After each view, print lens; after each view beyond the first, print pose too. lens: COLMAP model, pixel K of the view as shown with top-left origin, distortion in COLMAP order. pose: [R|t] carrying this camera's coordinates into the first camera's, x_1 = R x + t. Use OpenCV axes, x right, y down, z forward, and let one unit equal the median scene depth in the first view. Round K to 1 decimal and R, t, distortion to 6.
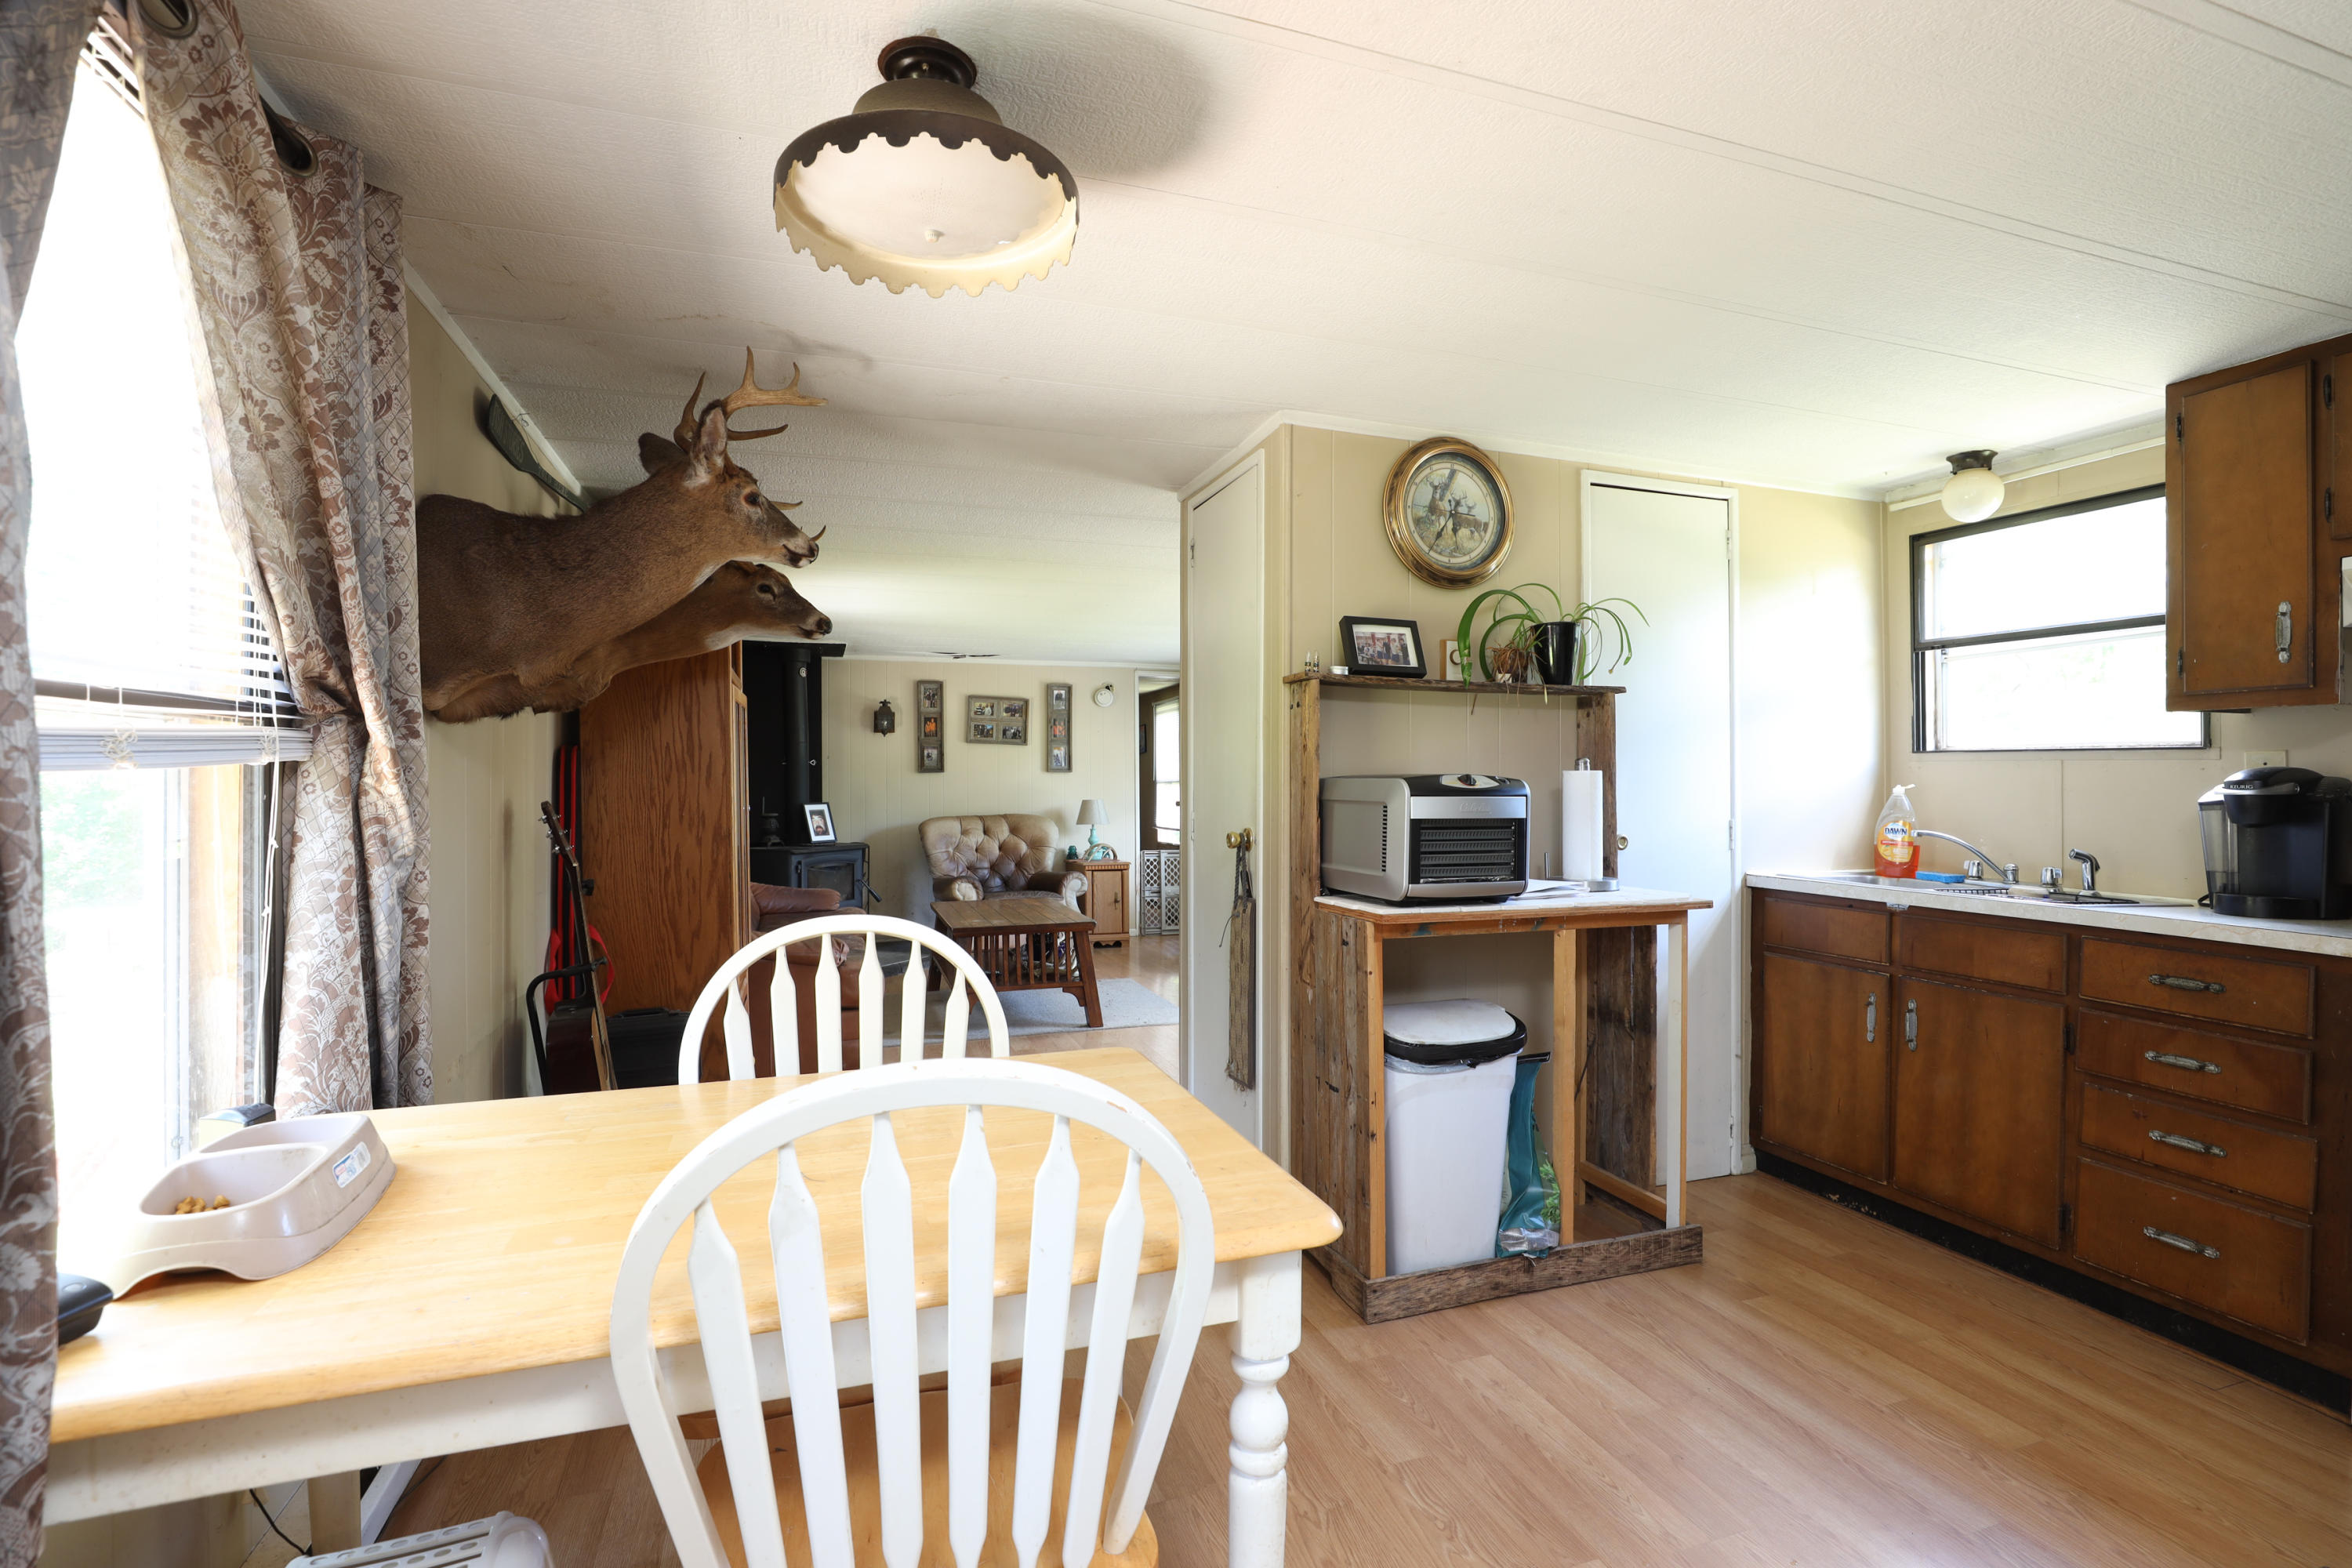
lens RADIAL K [[1115.7, 0, 1175.1], [0, 1115.7, 781.6], [0, 0, 1]] dist [-0.039422, 0.011336]
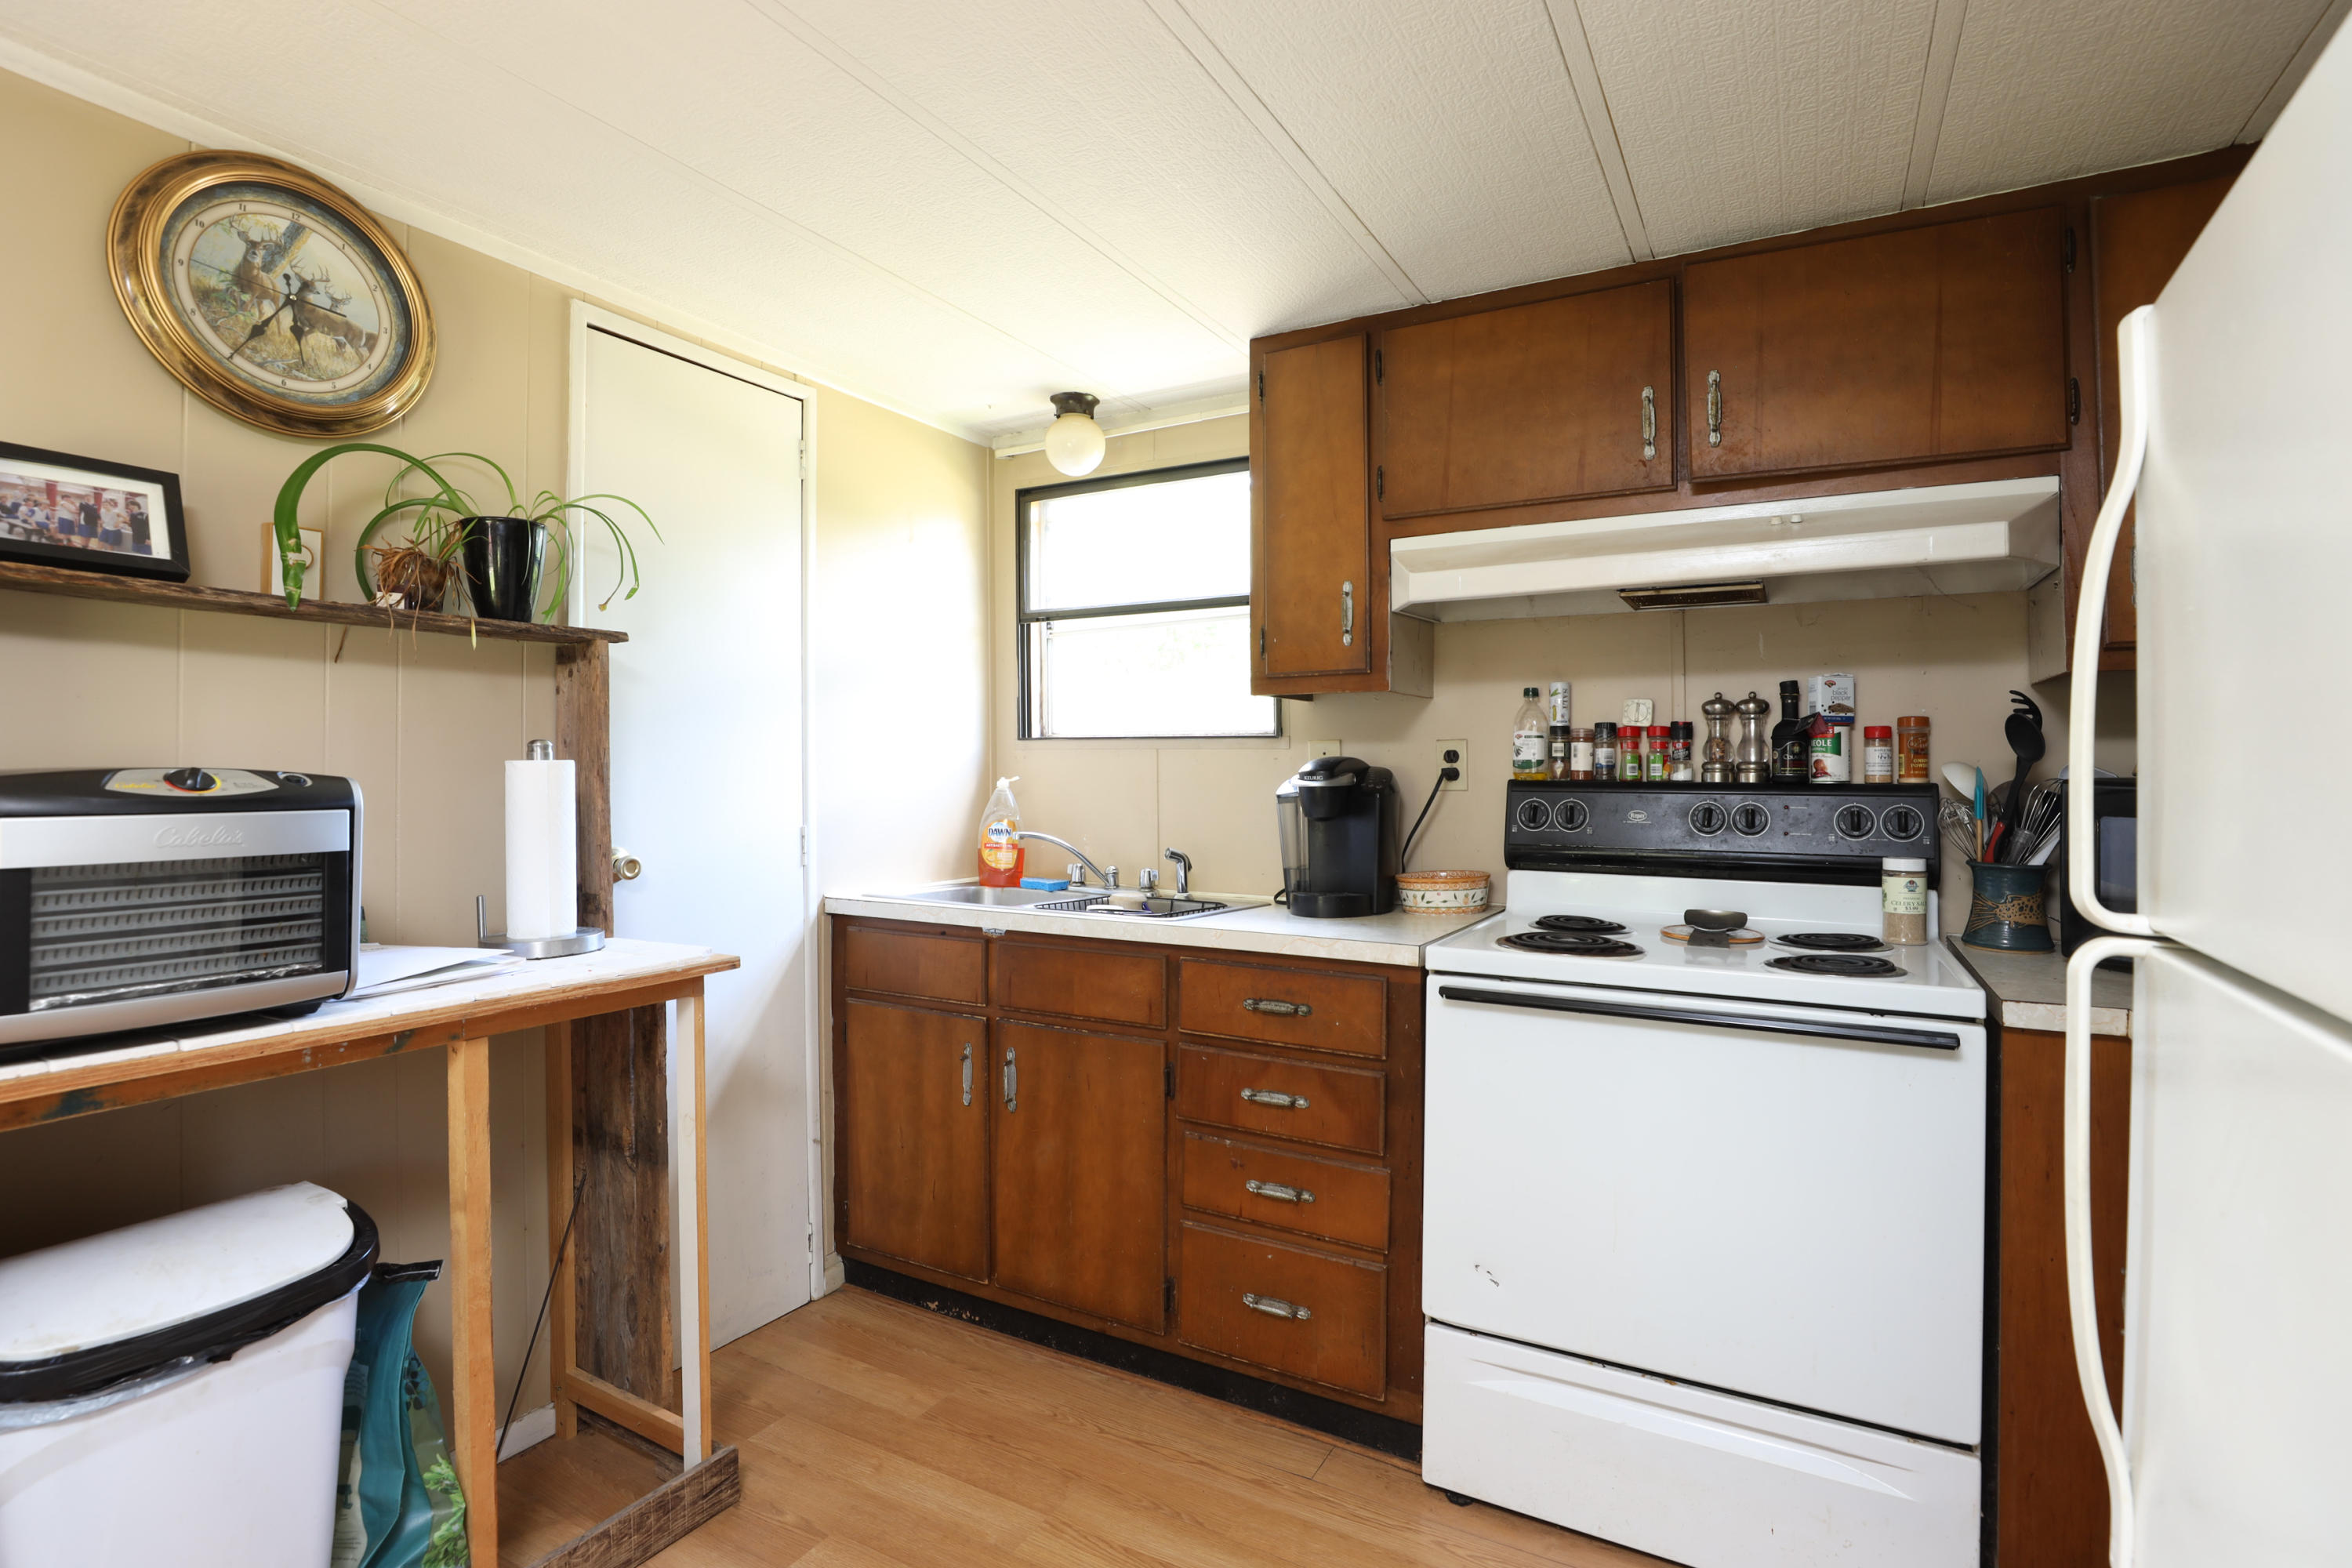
lens RADIAL K [[1115.7, 0, 1188.9], [0, 1115.7, 777.6], [0, 0, 1]] dist [-0.039422, 0.011336]
pose [[0.754175, -0.009478, 0.656605, 0.240258], [0.005132, 0.999950, 0.008541, -0.003798], [-0.656653, -0.003072, 0.754186, 0.305842]]
